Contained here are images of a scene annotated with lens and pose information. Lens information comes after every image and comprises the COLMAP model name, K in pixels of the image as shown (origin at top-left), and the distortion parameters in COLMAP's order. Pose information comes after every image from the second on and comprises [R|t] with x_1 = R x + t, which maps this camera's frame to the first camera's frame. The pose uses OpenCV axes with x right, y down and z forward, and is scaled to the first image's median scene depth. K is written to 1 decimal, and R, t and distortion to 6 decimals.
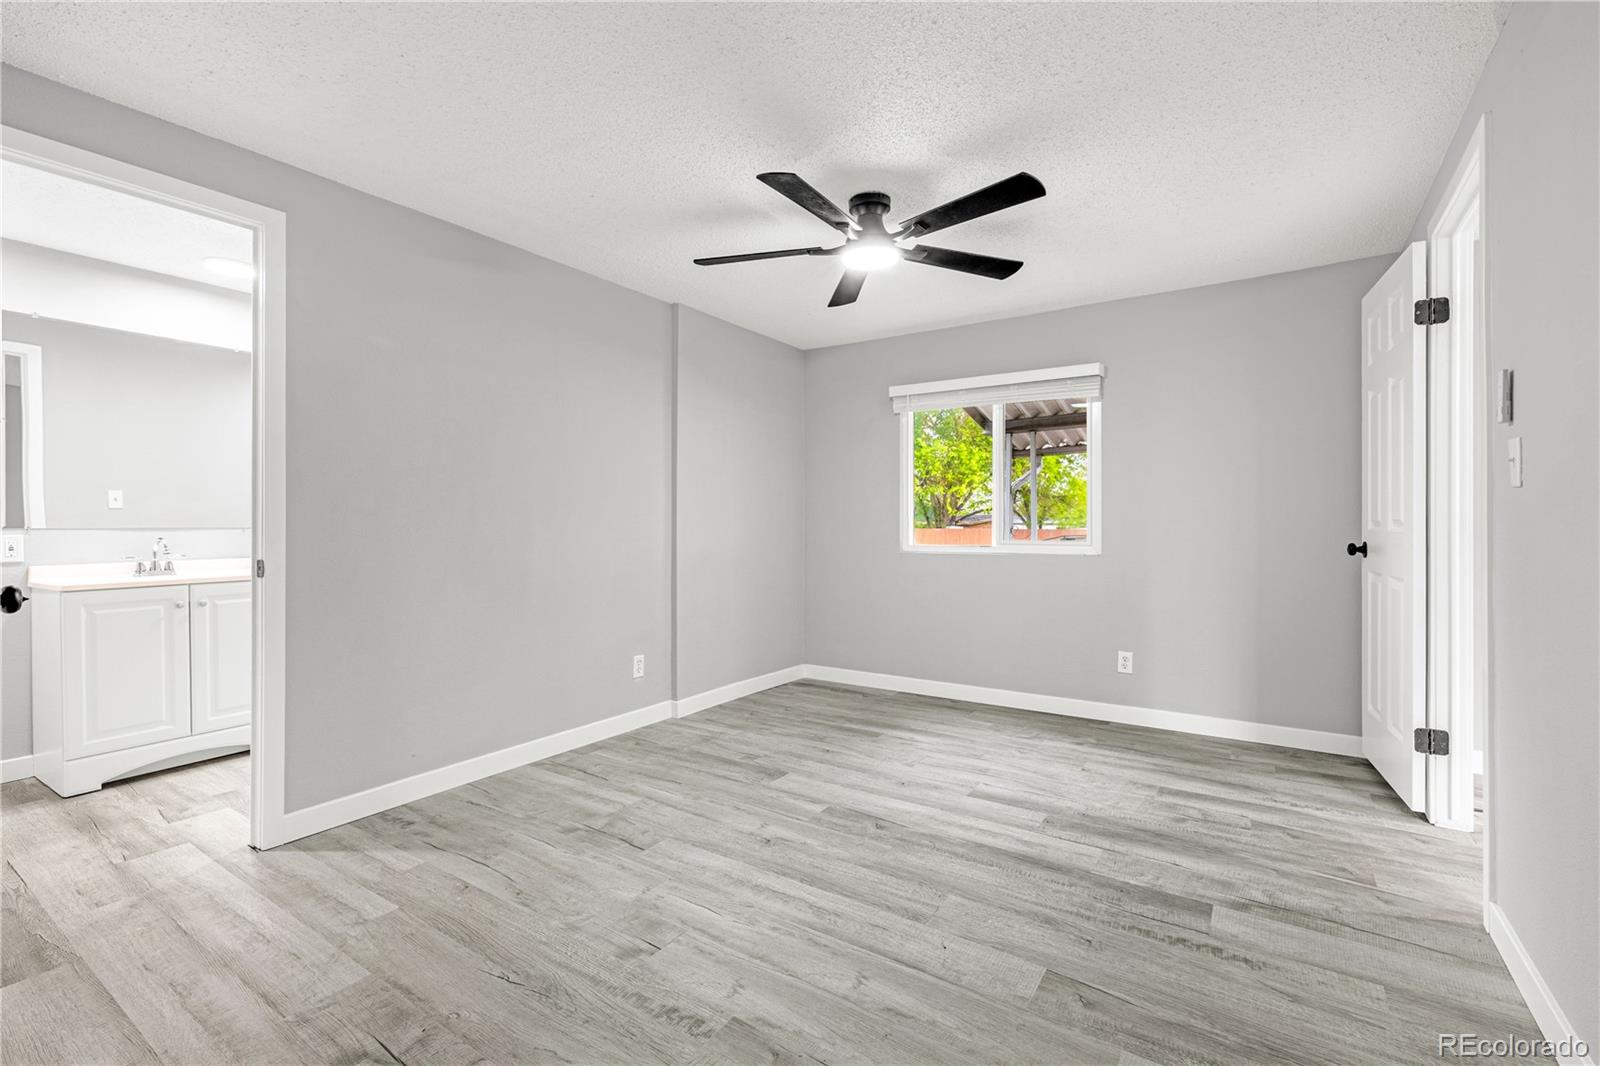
lens RADIAL K [[678.7, 0, 792.4], [0, 678.7, 530.5], [0, 0, 1]] dist [0.006672, -0.000288]
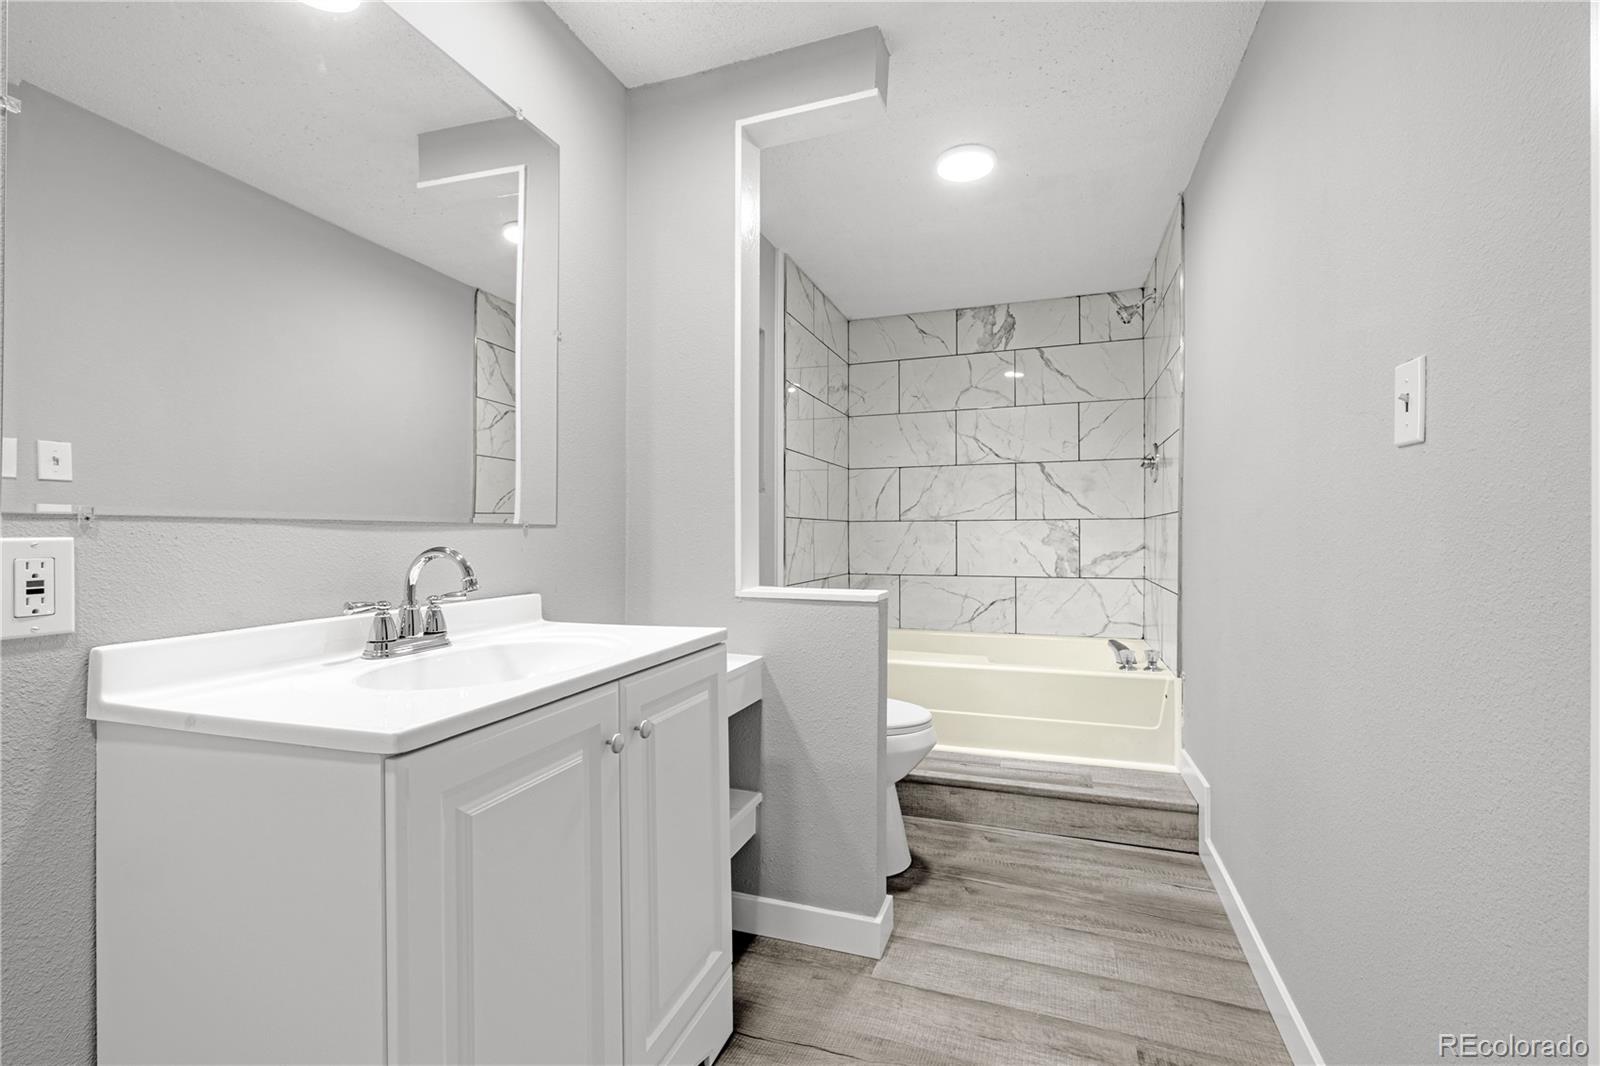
lens RADIAL K [[678.7, 0, 792.4], [0, 678.7, 530.5], [0, 0, 1]] dist [0.006672, -0.000288]
pose [[0.972617, 0.000448, 0.232413, -0.980351], [0.001653, 0.999960, -0.008846, 0.006978], [-0.232407, 0.008988, 0.972577, 0.712875]]
